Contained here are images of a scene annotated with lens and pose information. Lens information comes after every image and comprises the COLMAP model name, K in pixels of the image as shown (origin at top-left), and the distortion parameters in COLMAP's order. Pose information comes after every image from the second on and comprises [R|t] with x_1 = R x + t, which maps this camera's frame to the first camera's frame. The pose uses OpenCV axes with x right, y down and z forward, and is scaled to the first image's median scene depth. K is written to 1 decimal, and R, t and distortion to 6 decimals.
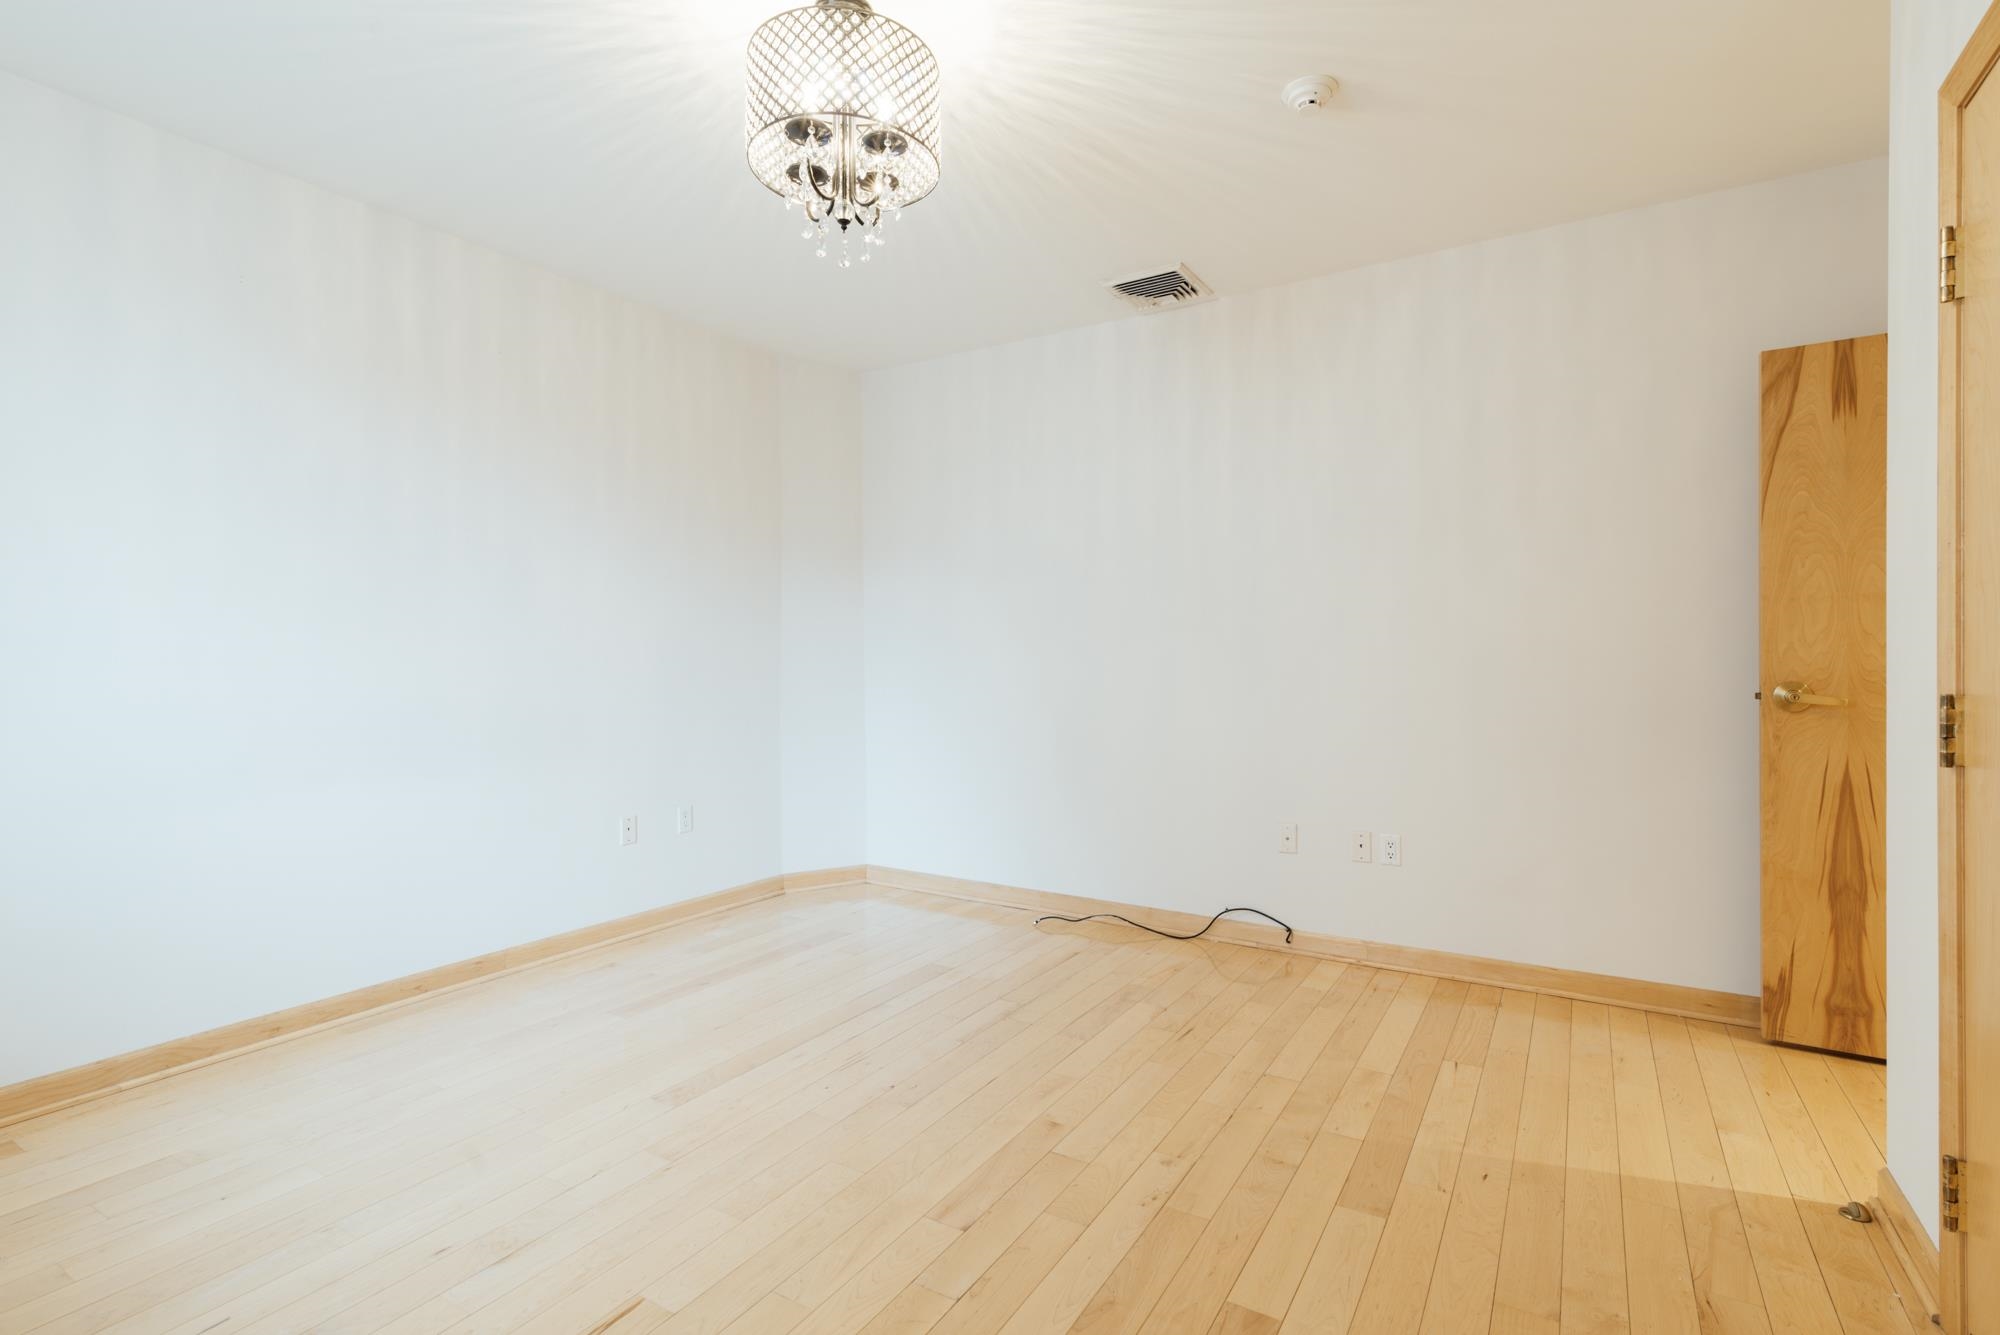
lens RADIAL K [[986.8, 0, 999.7], [0, 986.8, 667.3], [0, 0, 1]] dist [0.004084, -0.000050]
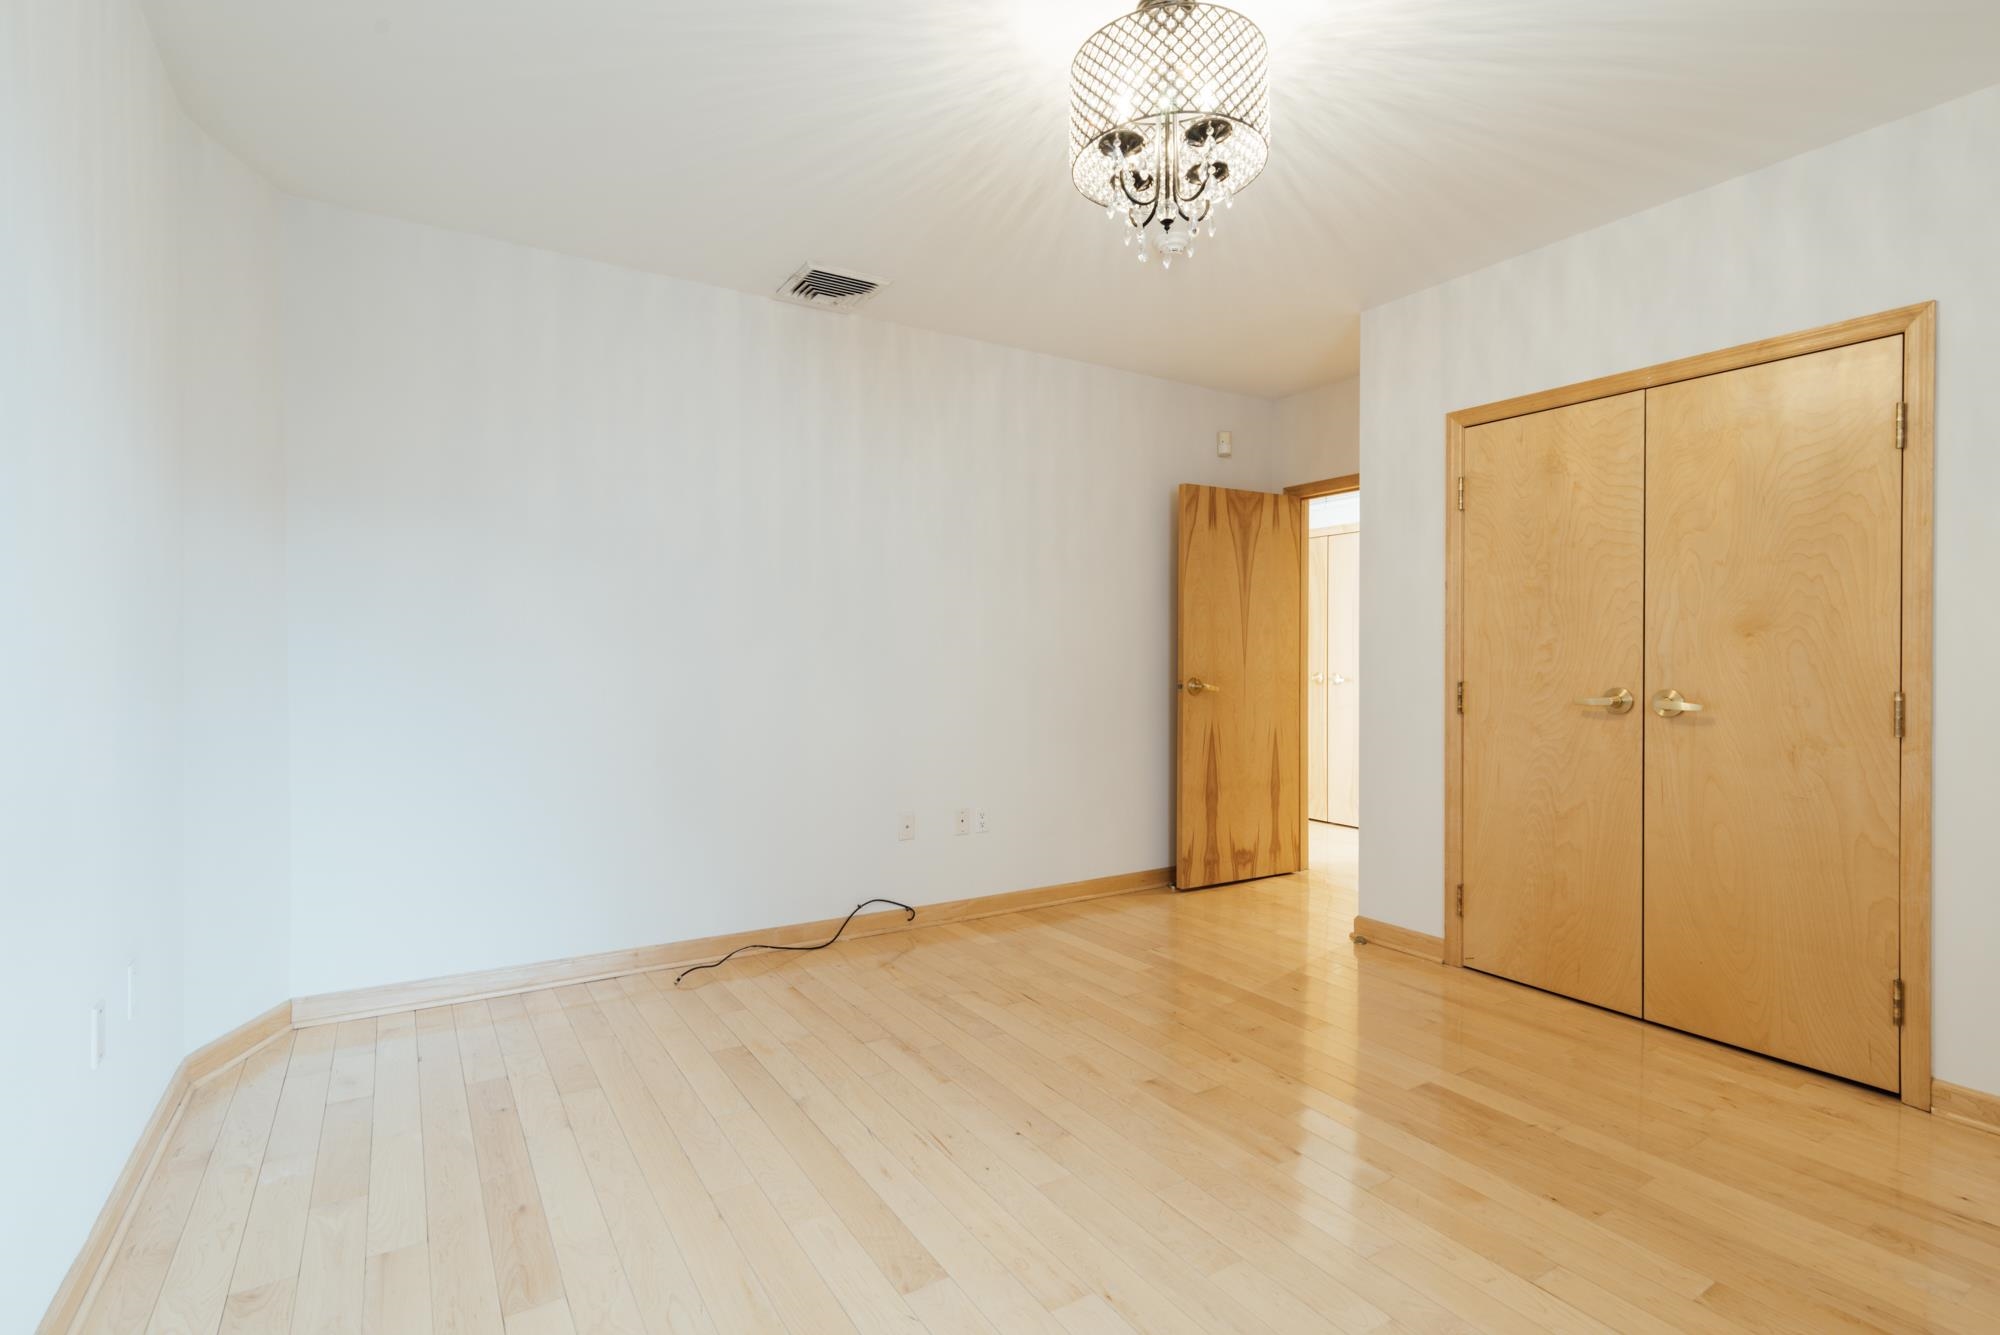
lens RADIAL K [[961.0, 0, 1006.1], [0, 961.0, 659.6], [0, 0, 1]] dist [0.001989, -0.000493]
pose [[0.431982, 0.000233, 0.901882, -0.825776], [0.009279, 0.999946, -0.004702, -0.012145], [-0.901835, 0.010400, 0.431956, 0.551037]]
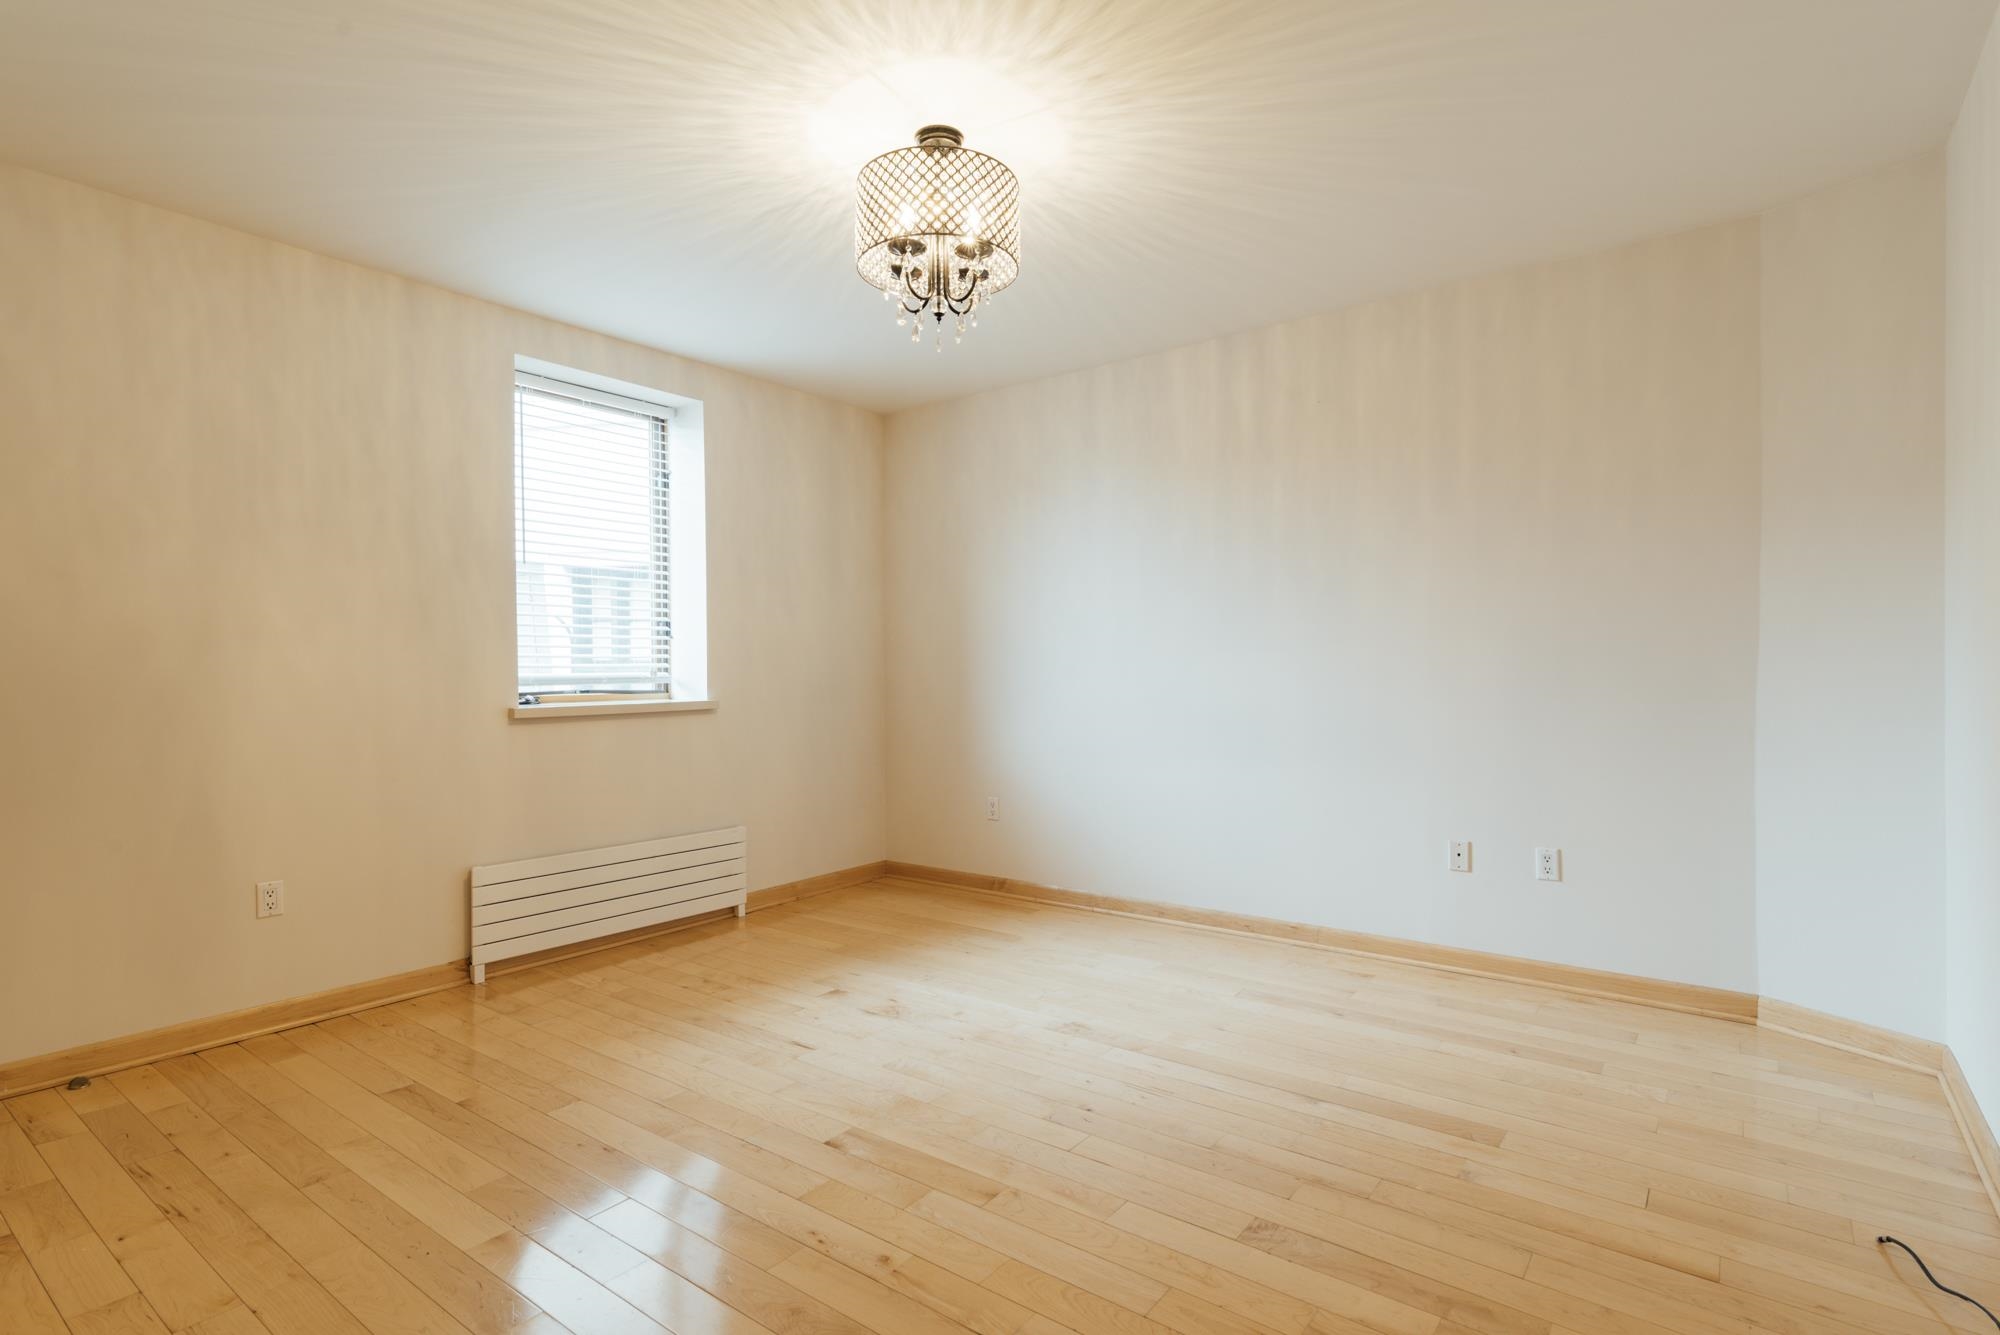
lens RADIAL K [[944.3, 0, 996.8], [0, 944.3, 675.4], [0, 0, 1]] dist [0.001932, -0.001230]
pose [[-0.098151, 0.010849, -0.995112, 0.747120], [-0.004355, 0.999926, 0.011331, -0.016708], [0.995162, 0.005446, -0.098097, 0.896905]]
